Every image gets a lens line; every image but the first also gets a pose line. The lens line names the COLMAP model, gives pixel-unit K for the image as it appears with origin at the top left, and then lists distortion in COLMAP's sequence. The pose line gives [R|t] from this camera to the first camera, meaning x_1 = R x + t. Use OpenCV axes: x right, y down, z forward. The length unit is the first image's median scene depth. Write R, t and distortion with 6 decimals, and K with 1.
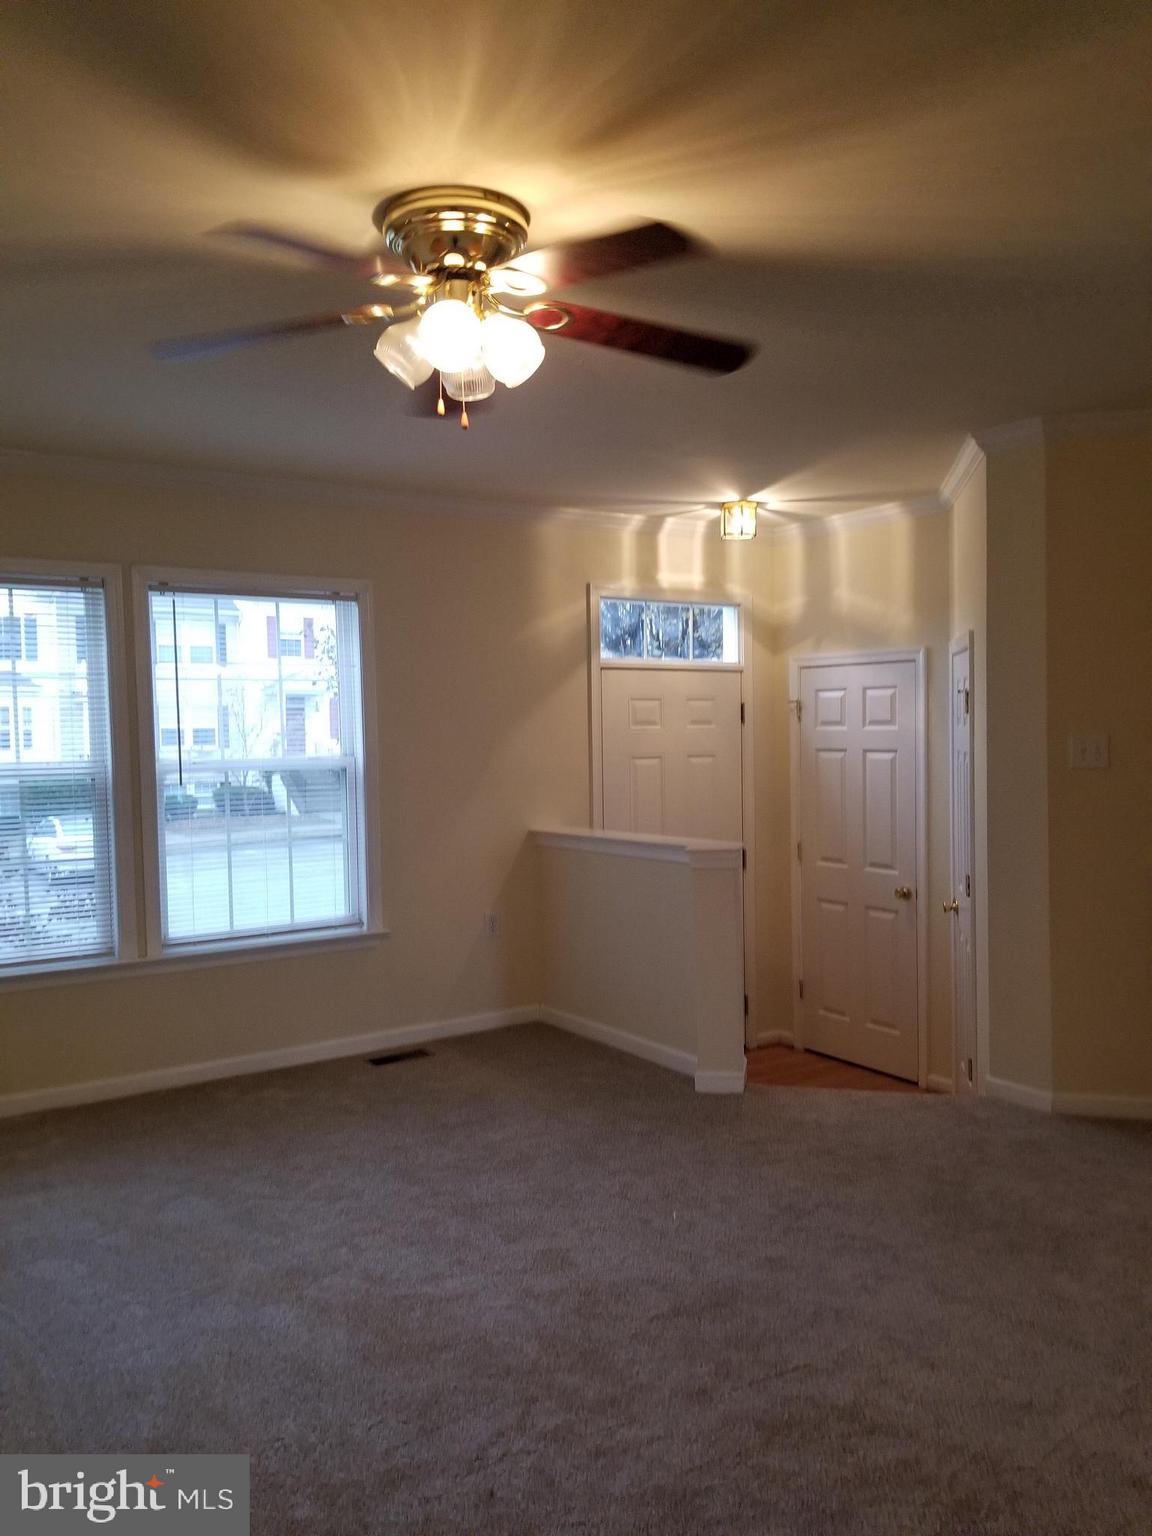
lens RADIAL K [[1262.6, 0, 576.0], [0, 1262.6, 768.0], [0, 0, 1]] dist [0.037034, -0.096406]
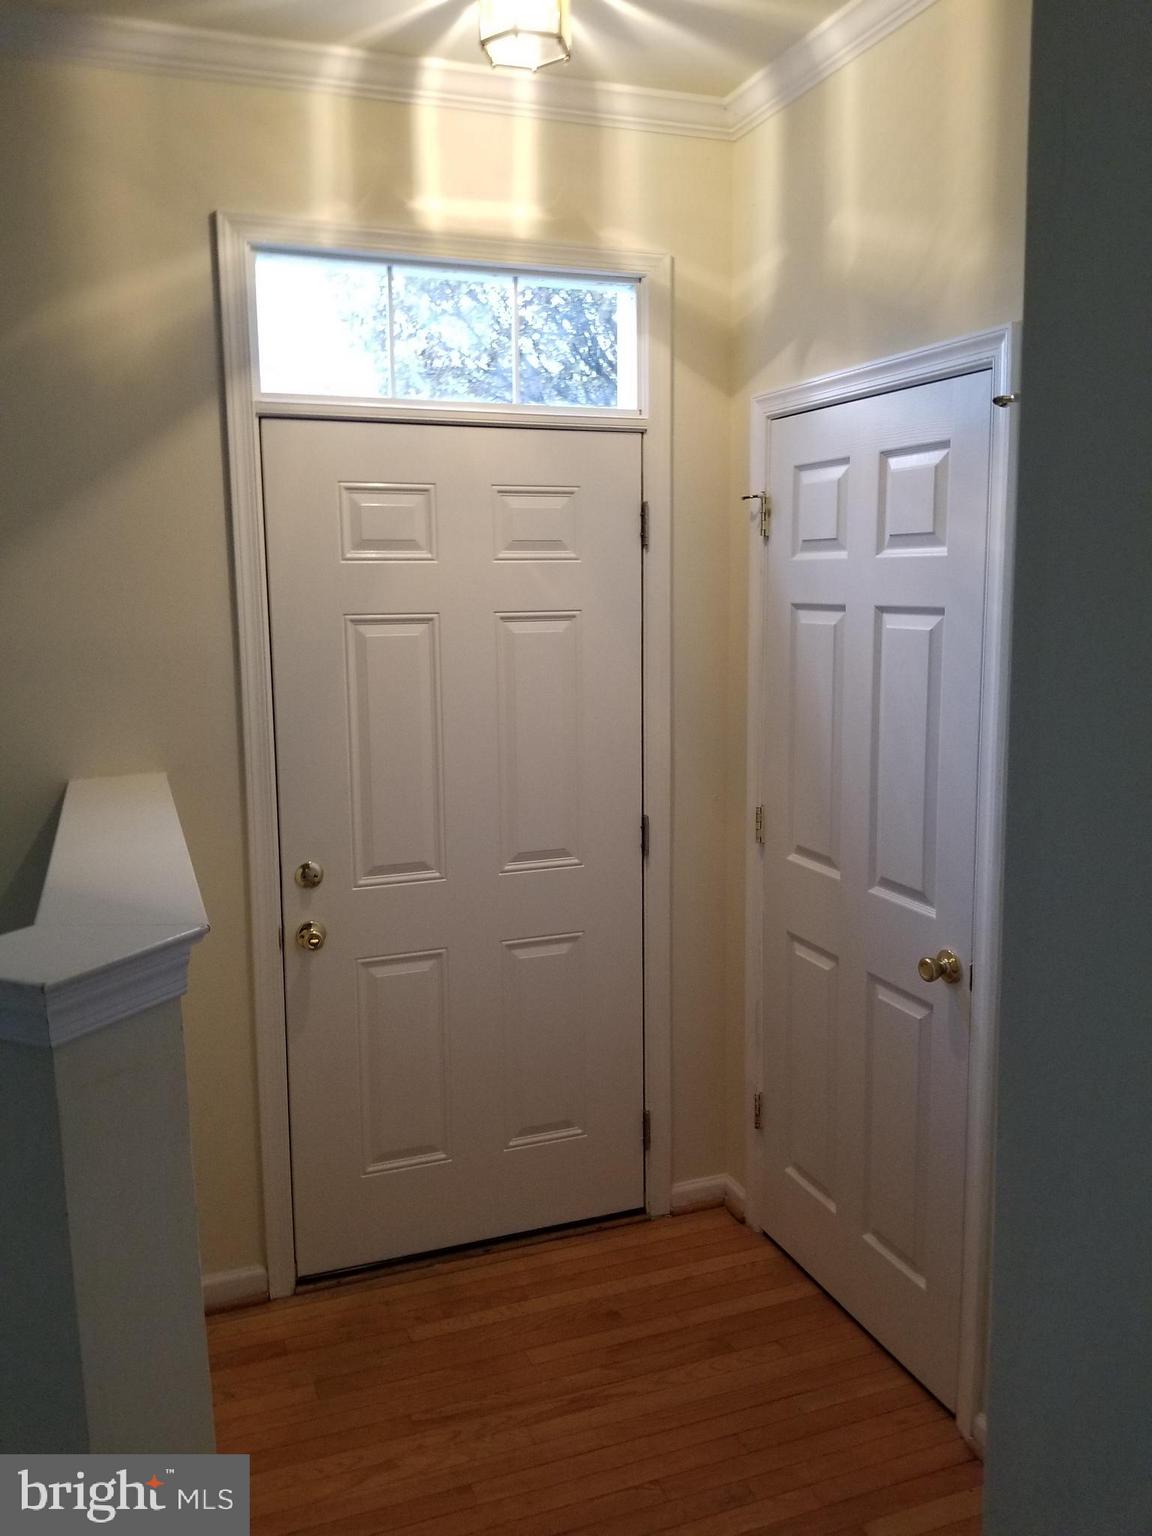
lens RADIAL K [[1262.6, 0, 576.0], [0, 1262.6, 768.0], [0, 0, 1]] dist [0.037034, -0.096406]
pose [[0.977759, 0.031894, -0.207293, 0.211495], [-0.007344, 0.992970, 0.118136, -0.009992], [0.209604, -0.113987, 0.971120, 0.553112]]
